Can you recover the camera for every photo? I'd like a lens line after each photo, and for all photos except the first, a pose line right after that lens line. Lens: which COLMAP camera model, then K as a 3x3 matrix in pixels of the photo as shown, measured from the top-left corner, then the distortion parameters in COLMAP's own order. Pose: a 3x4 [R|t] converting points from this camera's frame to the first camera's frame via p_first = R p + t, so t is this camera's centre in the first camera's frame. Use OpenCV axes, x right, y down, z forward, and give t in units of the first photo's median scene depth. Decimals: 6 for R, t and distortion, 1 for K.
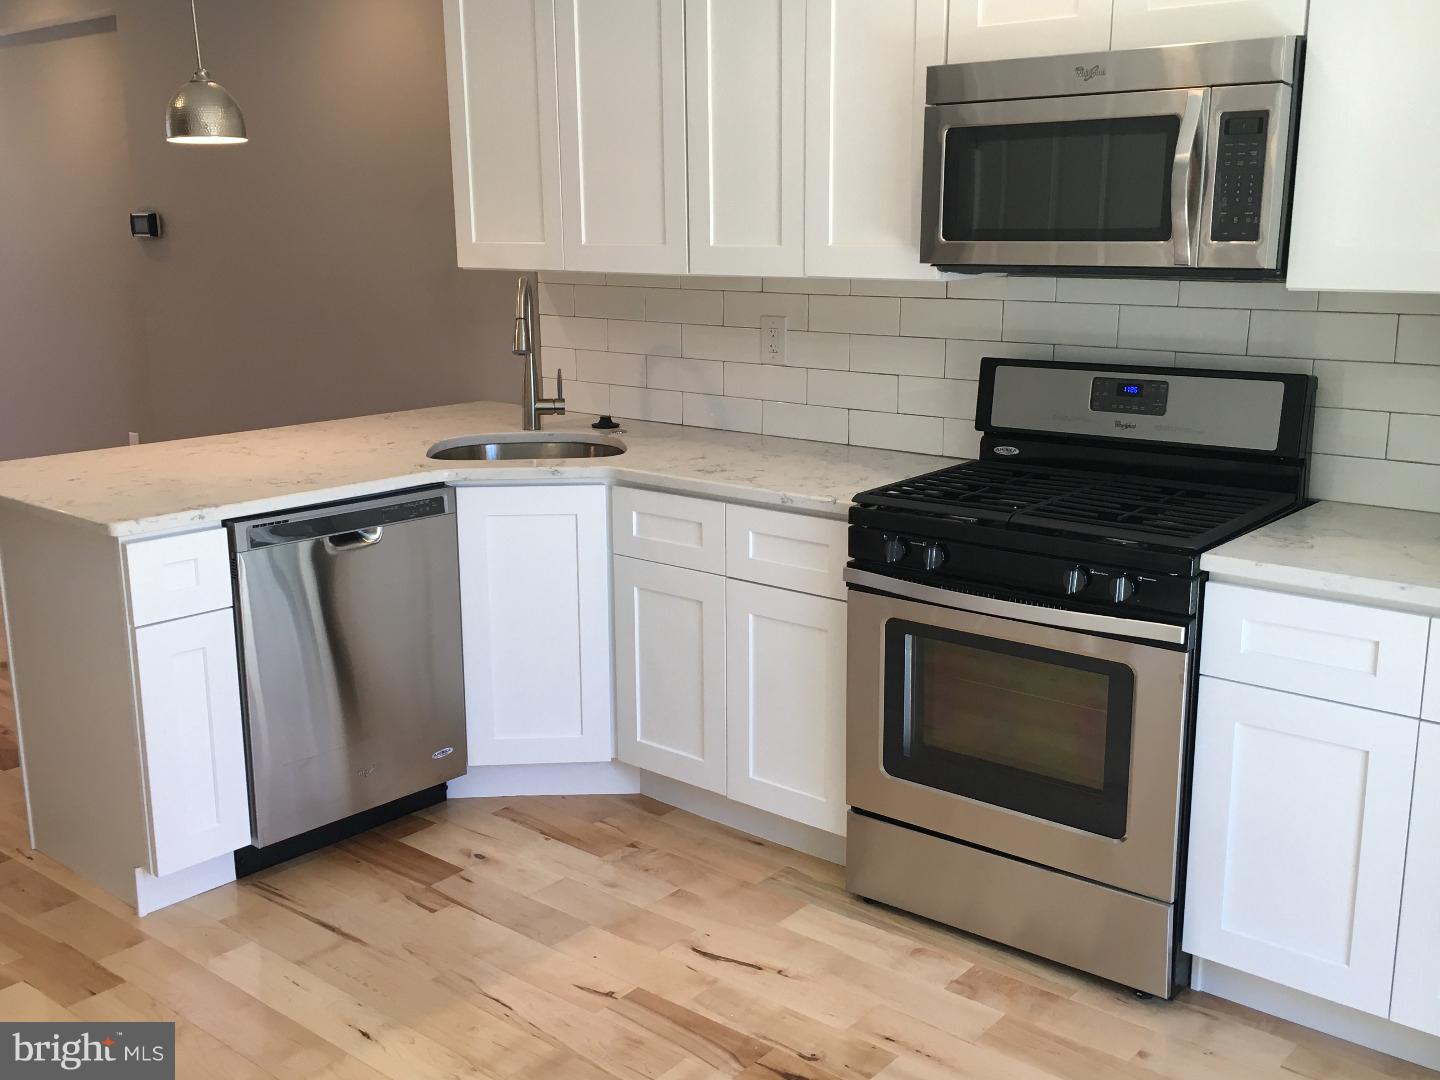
lens RADIAL K [[1438.3, 0, 721.5], [0, 1438.3, 533.8], [0, 0, 1]] dist [0.110228, 0.000532]
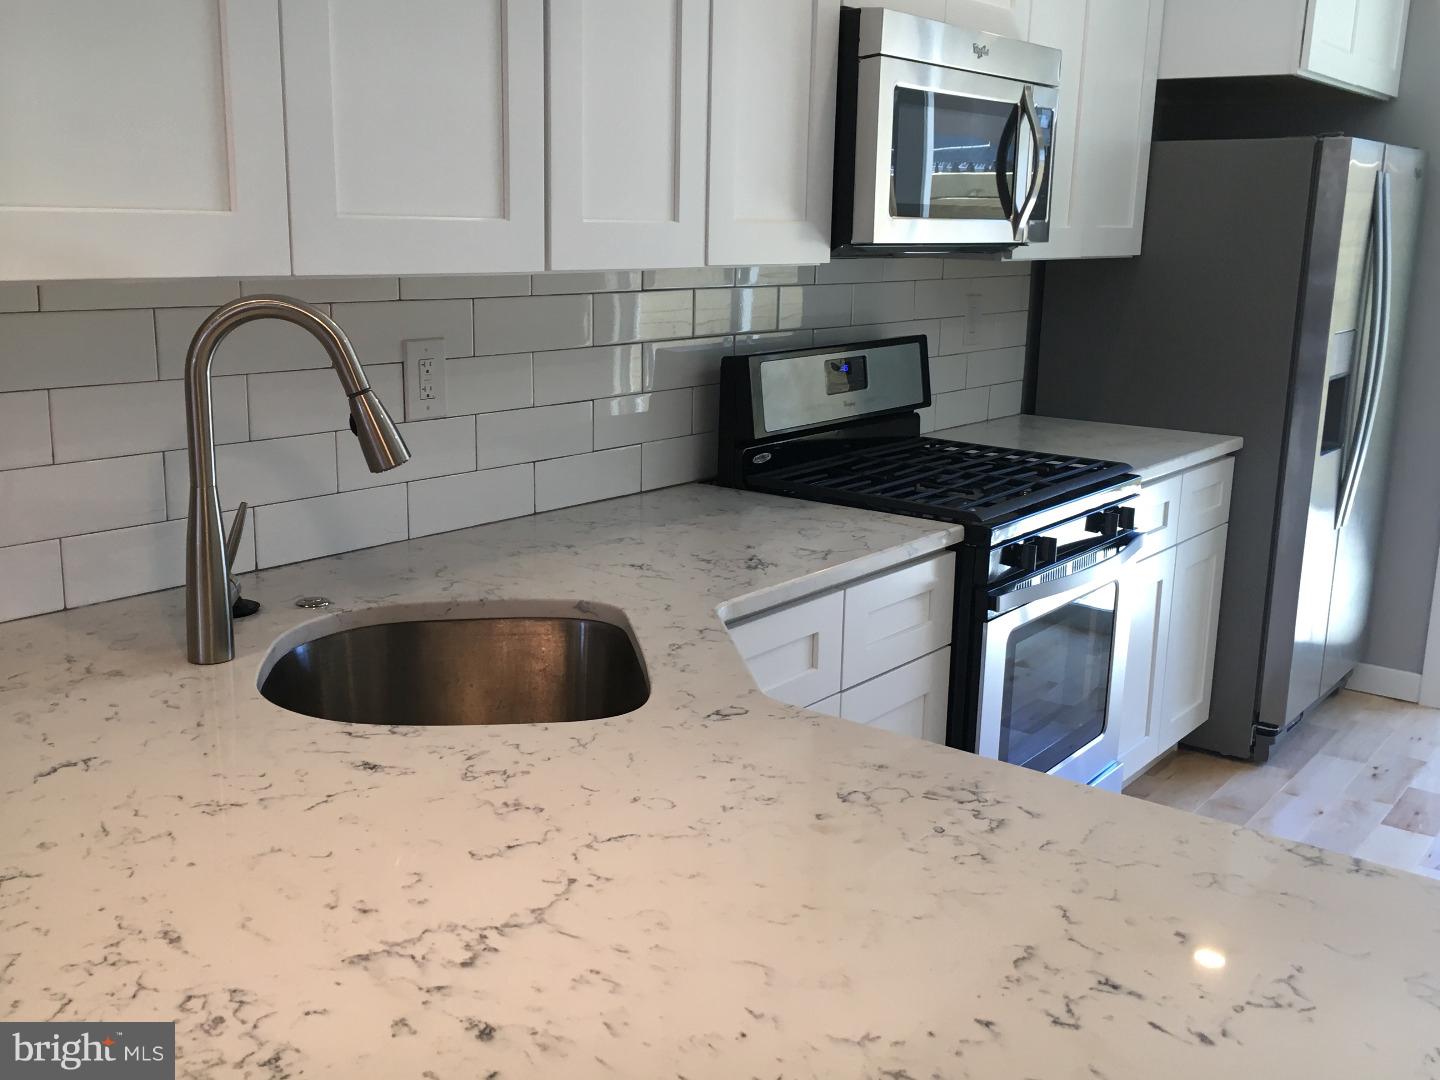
lens RADIAL K [[1438.3, 0, 721.5], [0, 1438.3, 533.8], [0, 0, 1]] dist [0.110228, 0.000532]
pose [[-0.041920, -0.202318, 0.978422, -0.562867], [0.204458, 0.956822, 0.206611, -0.168113], [-0.977977, 0.208708, 0.001256, 0.869630]]
